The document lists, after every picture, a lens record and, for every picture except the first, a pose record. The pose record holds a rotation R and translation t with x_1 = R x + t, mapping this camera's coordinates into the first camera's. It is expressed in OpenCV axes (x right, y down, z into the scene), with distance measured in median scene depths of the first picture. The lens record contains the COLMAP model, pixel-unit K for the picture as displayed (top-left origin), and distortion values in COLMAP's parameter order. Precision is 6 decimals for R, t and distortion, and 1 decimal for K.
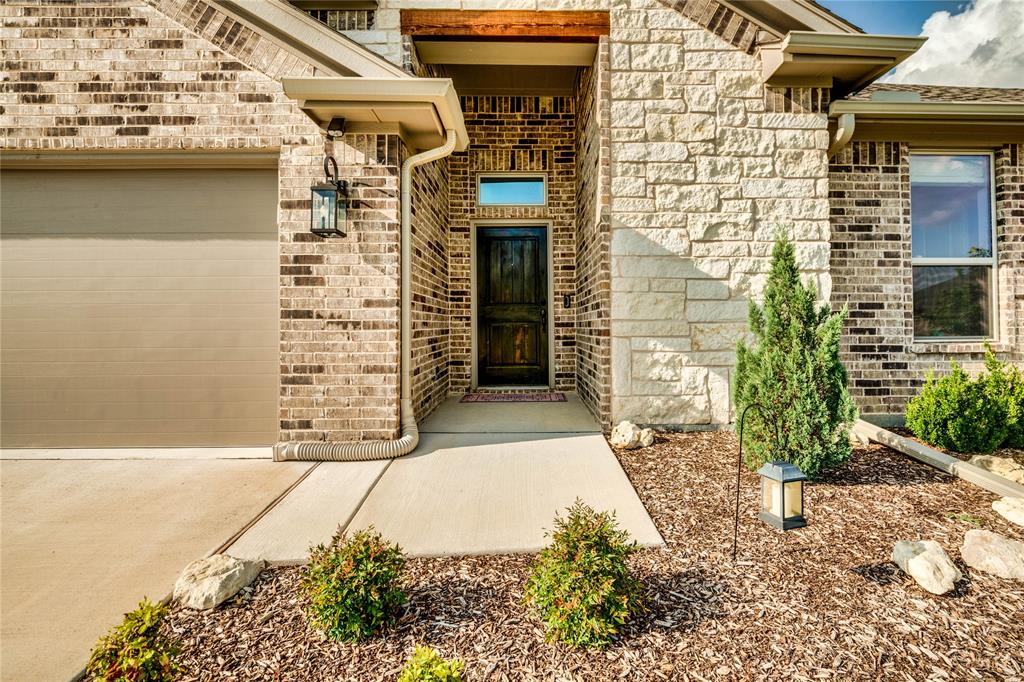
lens RADIAL K [[467.3, 0, 508.5], [0, 467.3, 325.5], [0, 0, 1]] dist [-0.005571, -0.001369]
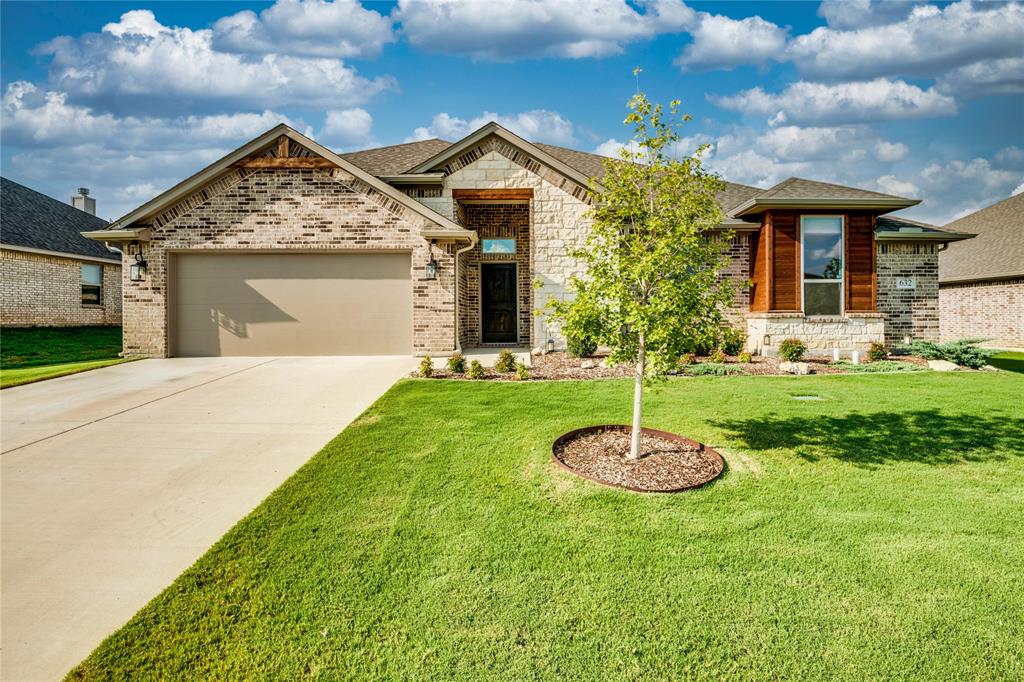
lens RADIAL K [[502.9, 0, 511.3], [0, 502.9, 331.1], [0, 0, 1]] dist [0.011472, -0.008358]
pose [[0.999995, -0.000477, -0.003028, 0.102124], [0.000538, 0.999797, 0.020144, 0.053472], [0.003017, -0.020145, 0.999793, -1.790579]]
